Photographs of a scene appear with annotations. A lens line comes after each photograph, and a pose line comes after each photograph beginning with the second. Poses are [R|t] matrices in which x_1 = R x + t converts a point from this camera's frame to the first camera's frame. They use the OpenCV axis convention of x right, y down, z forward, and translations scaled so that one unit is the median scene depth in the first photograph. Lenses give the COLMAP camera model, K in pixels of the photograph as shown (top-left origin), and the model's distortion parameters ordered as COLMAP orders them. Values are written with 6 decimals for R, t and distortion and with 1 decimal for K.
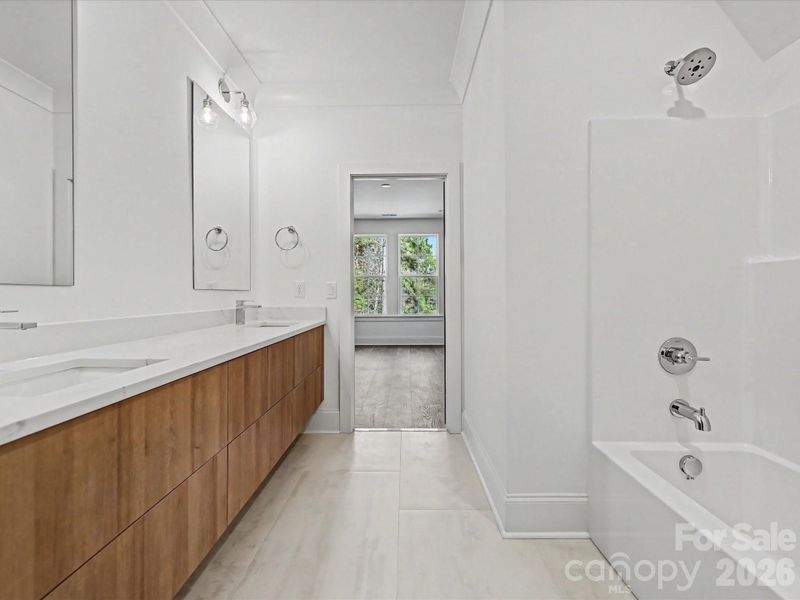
lens RADIAL K [[365.9, 0, 398.4], [0, 365.9, 297.5], [0, 0, 1]] dist [0.002287, -0.000986]
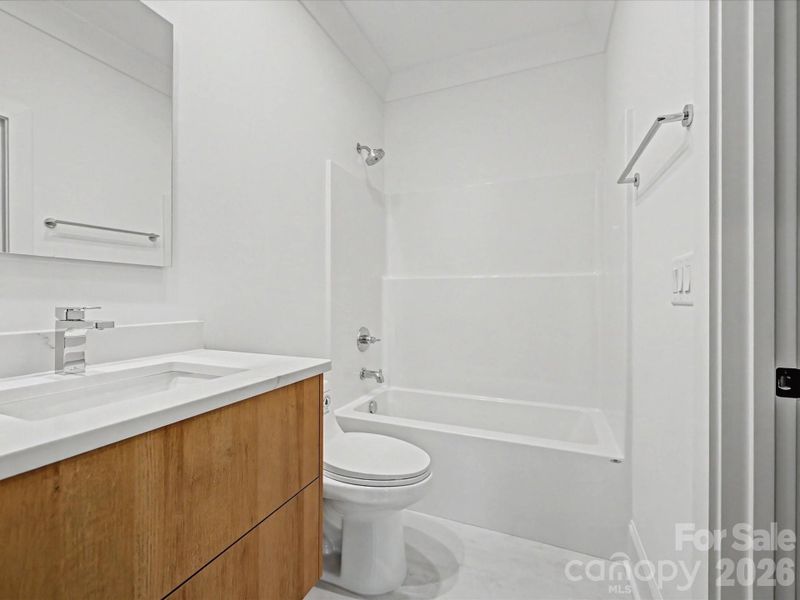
lens RADIAL K [[365.9, 0, 398.2], [0, 365.9, 295.7], [0, 0, 1]] dist [0.002287, -0.000986]
pose [[0.919942, 0.011977, -0.391870, 0.012570], [-0.013196, 0.999913, -0.000417, -0.005113], [0.391831, 0.005555, 0.920020, 0.452478]]
